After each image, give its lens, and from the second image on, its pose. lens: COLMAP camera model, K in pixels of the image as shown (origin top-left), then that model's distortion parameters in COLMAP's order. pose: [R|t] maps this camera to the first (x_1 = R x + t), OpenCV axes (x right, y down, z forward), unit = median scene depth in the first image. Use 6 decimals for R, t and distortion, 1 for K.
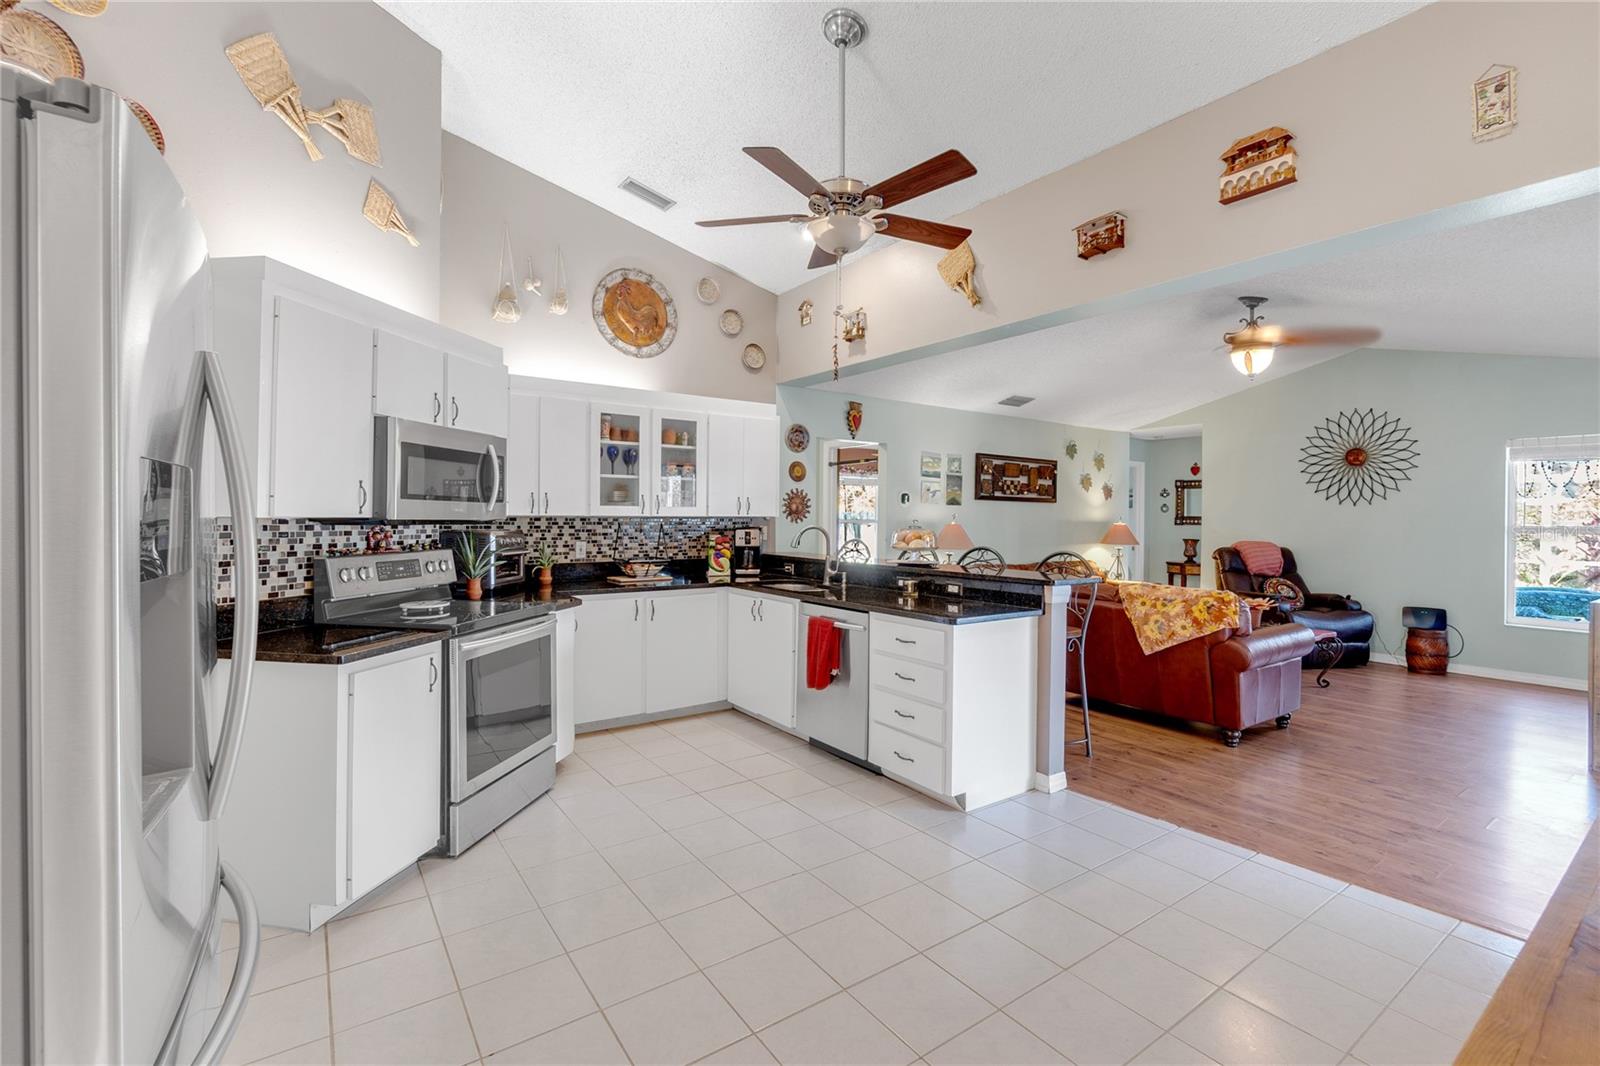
lens RADIAL K [[700.5, 0, 796.8], [0, 700.5, 518.8], [0, 0, 1]] dist [-0.002174, -0.000353]
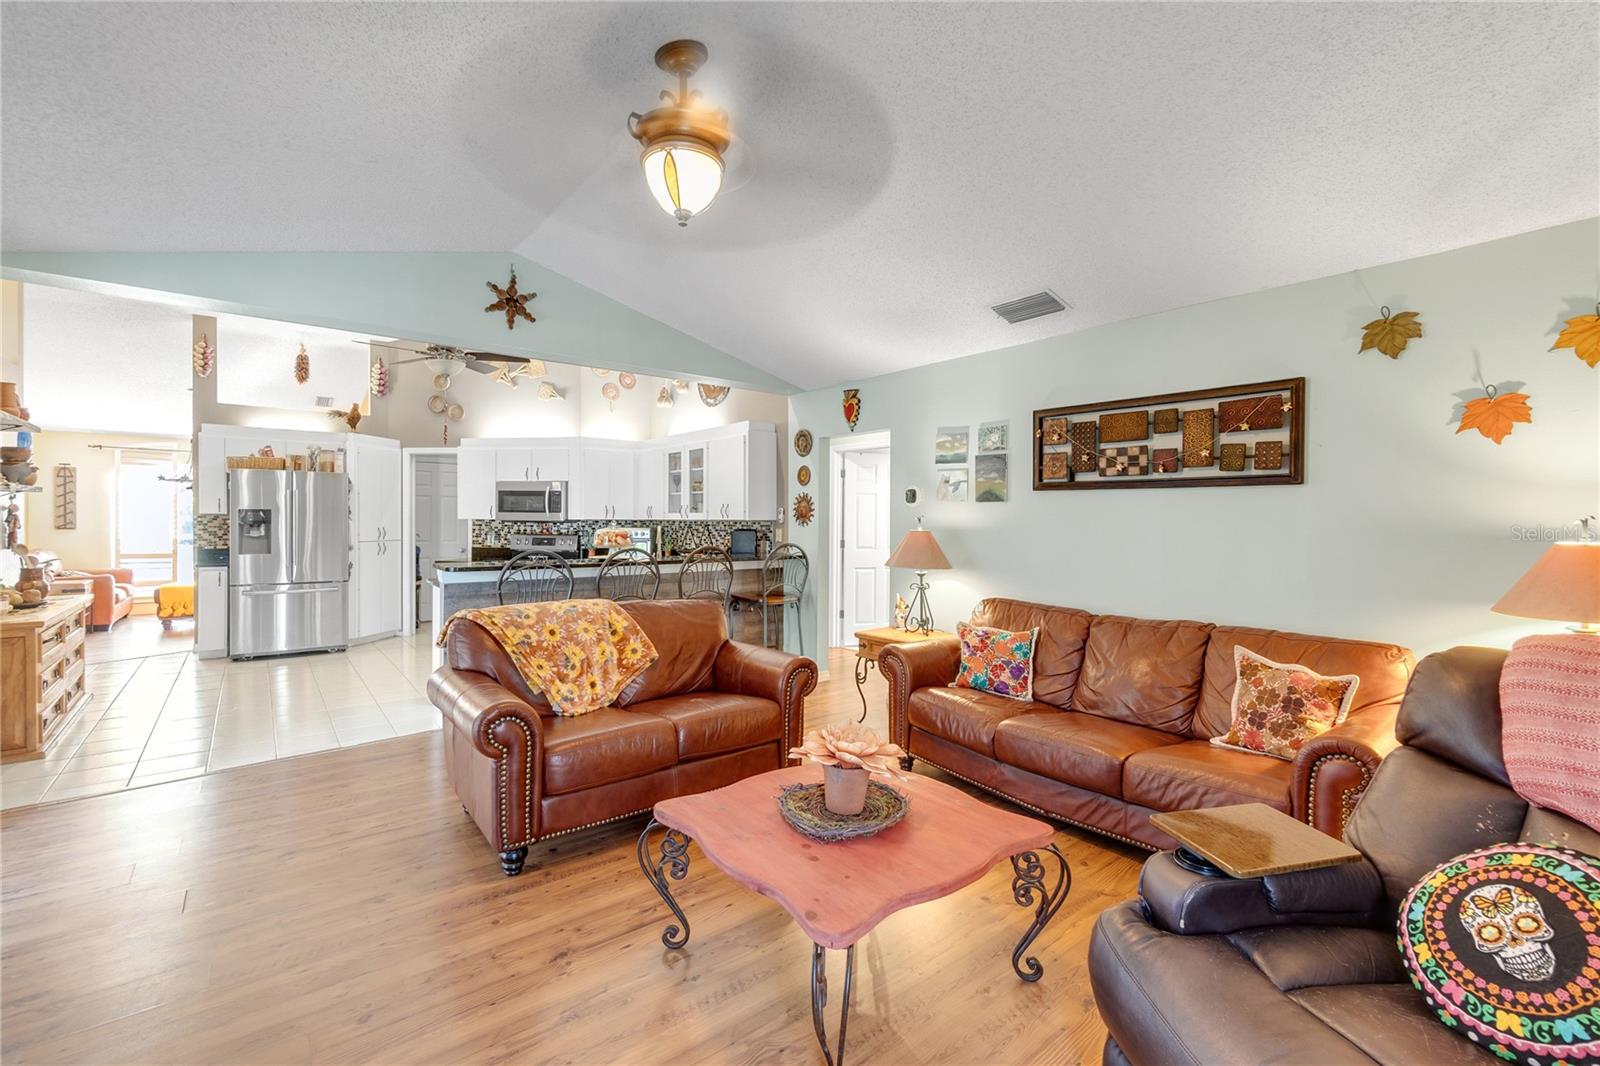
lens RADIAL K [[695.3, 0, 798.1], [0, 695.3, 523.6], [0, 0, 1]] dist [-0.002104, -0.000354]
pose [[0.058006, -0.002627, -0.998313, 1.203395], [-0.011059, 0.999933, -0.003274, 0.006083], [0.998255, 0.011230, 0.057973, 1.122331]]
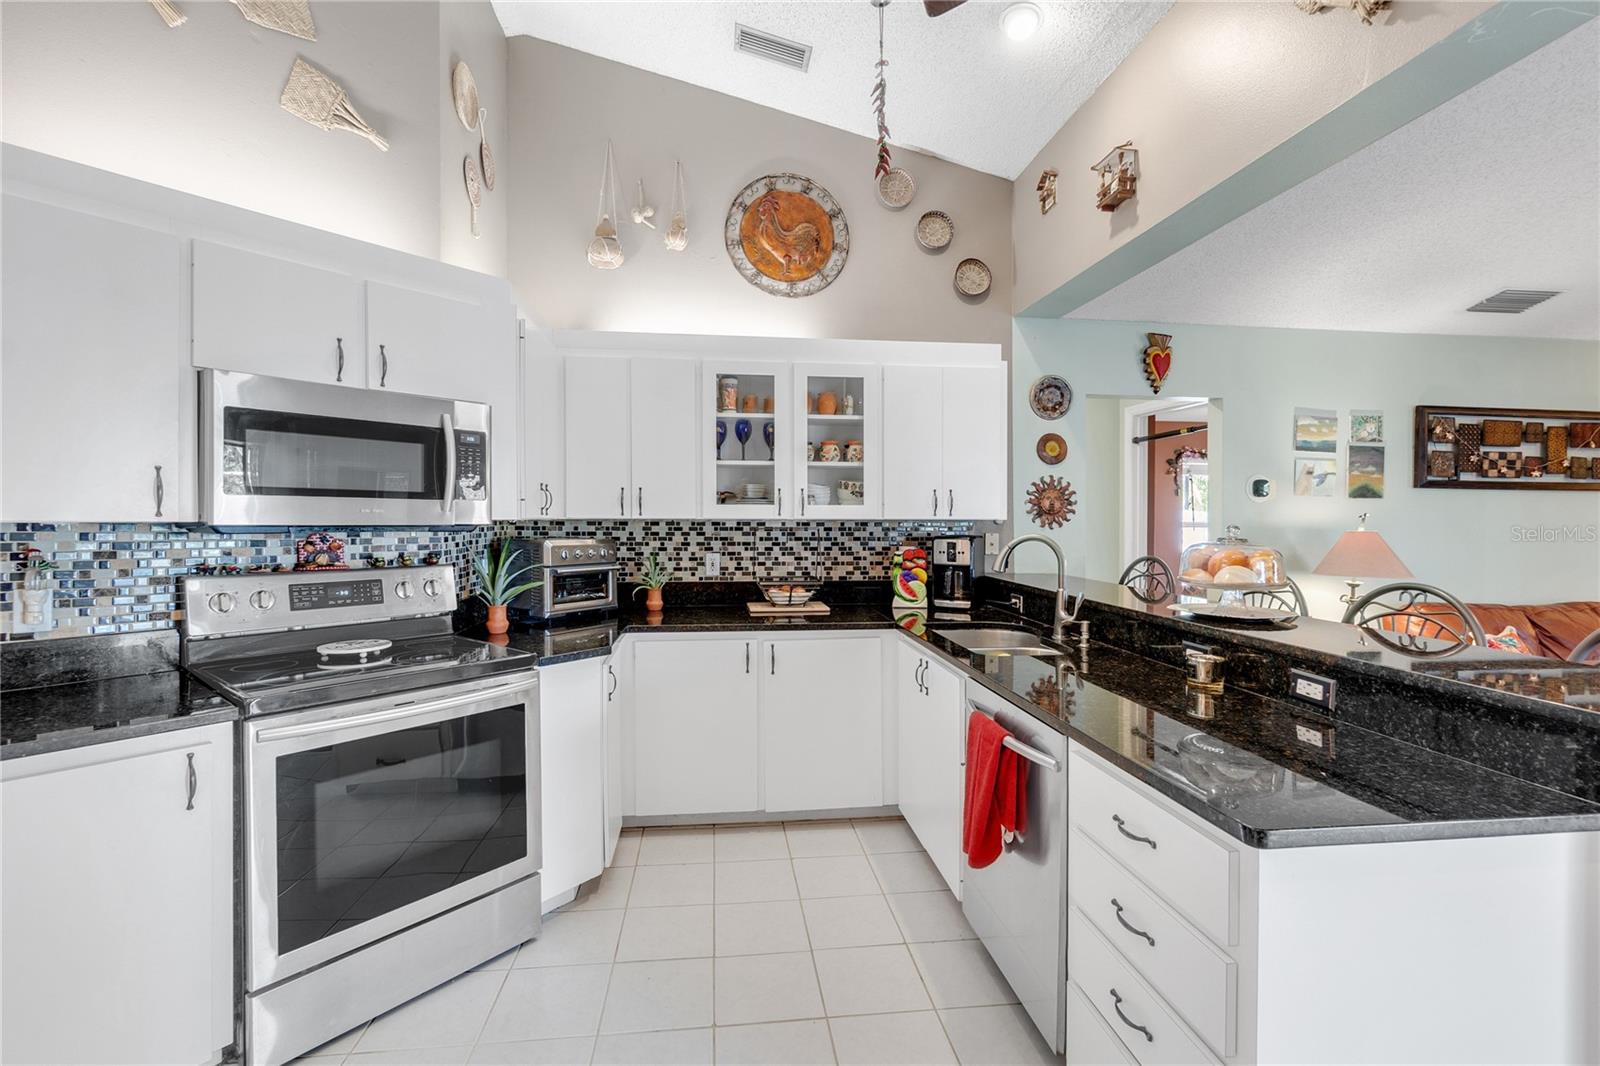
lens RADIAL K [[700.5, 0, 796.8], [0, 700.5, 518.8], [0, 0, 1]] dist [-0.002174, -0.000353]
pose [[0.880247, -0.003023, -0.474506, 0.120395], [0.001183, 0.999991, -0.004176, -0.000974], [0.474514, 0.003115, 0.880242, 0.383743]]
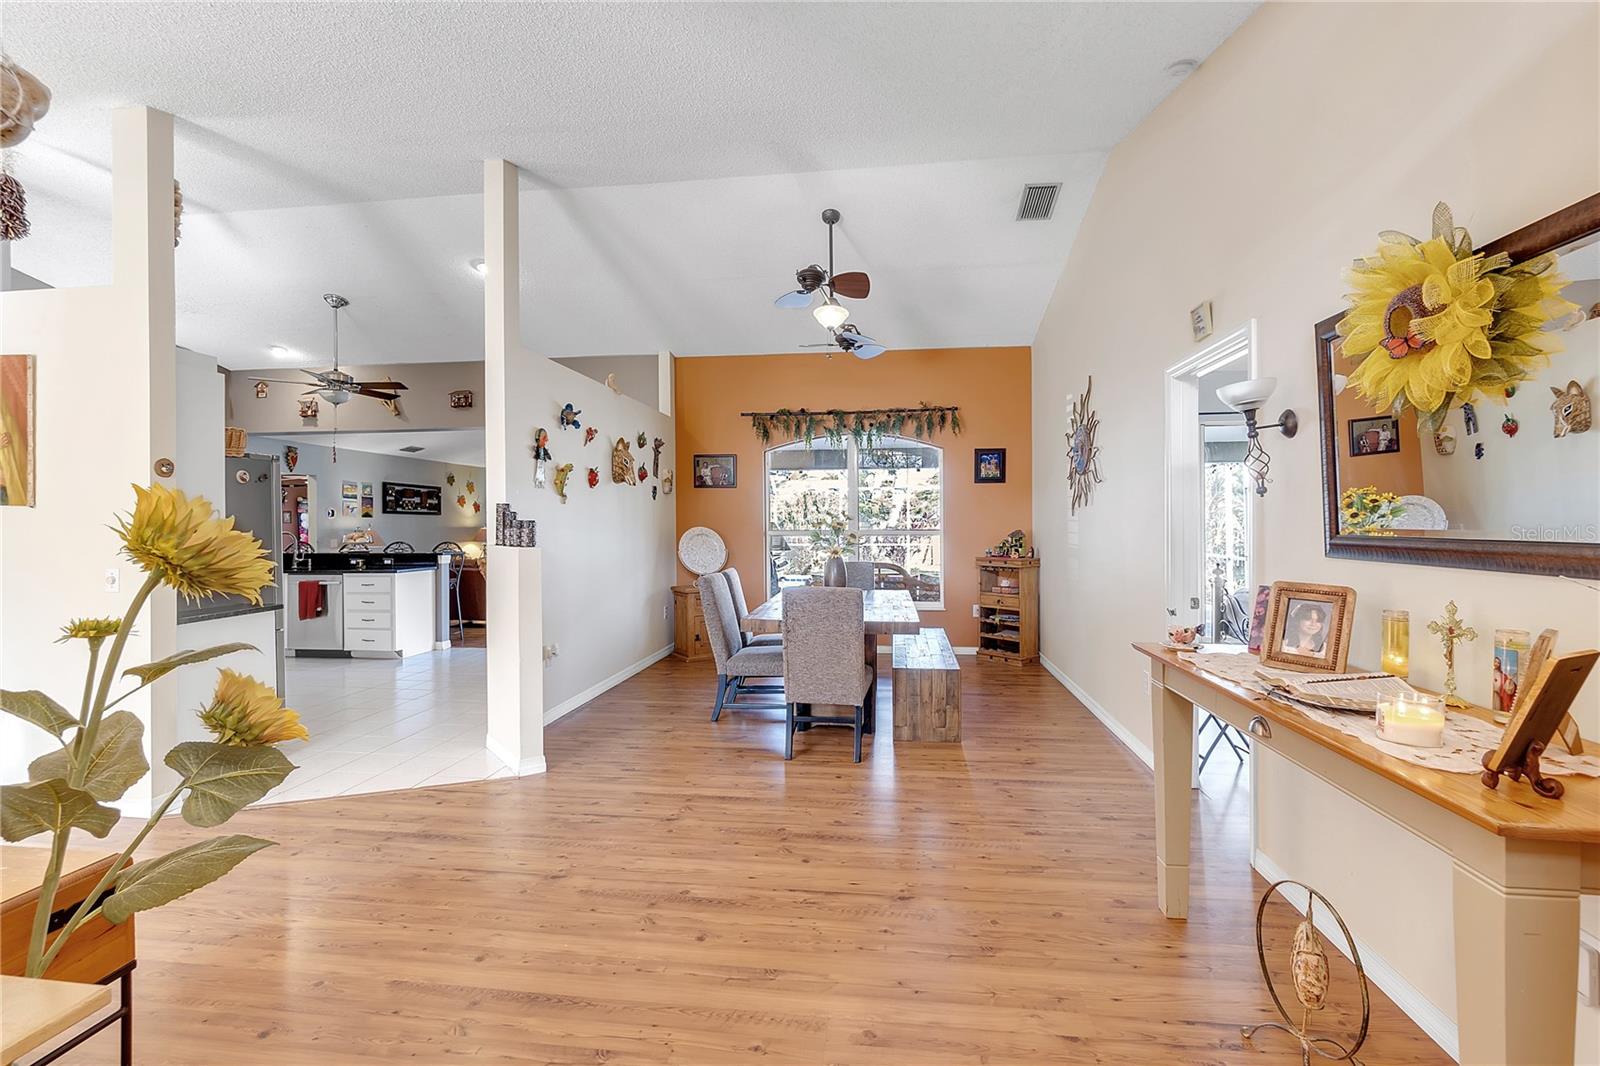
lens RADIAL K [[695.3, 0, 798.1], [0, 695.3, 523.6], [0, 0, 1]] dist [-0.002104, -0.000354]
pose [[0.672545, -0.016721, 0.739867, -0.344983], [0.019875, 0.999792, 0.004528, 0.006153], [-0.739789, 0.011660, 0.672738, -0.903422]]
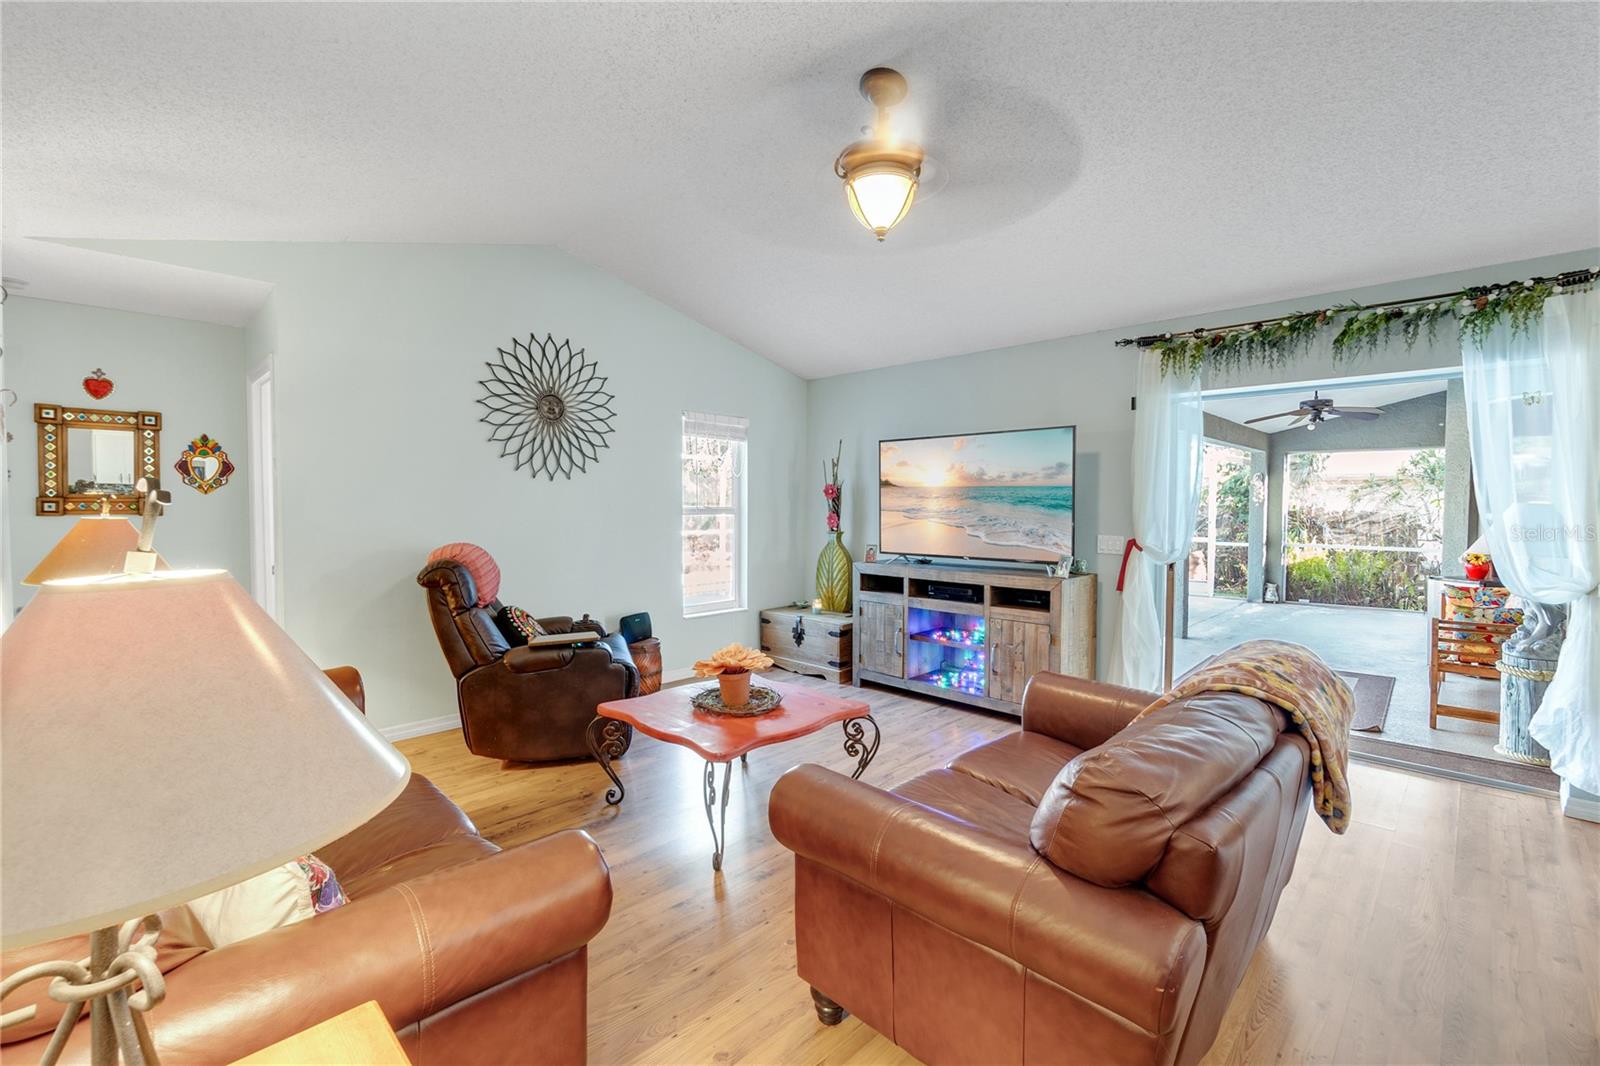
lens RADIAL K [[695.3, 0, 798.1], [0, 695.3, 523.6], [0, 0, 1]] dist [-0.002104, -0.000354]
pose [[-0.181835, -0.038118, 0.982590, 0.139660], [0.002555, 0.999227, 0.039236, -0.003848], [-0.983326, 0.009645, -0.181597, 1.236470]]
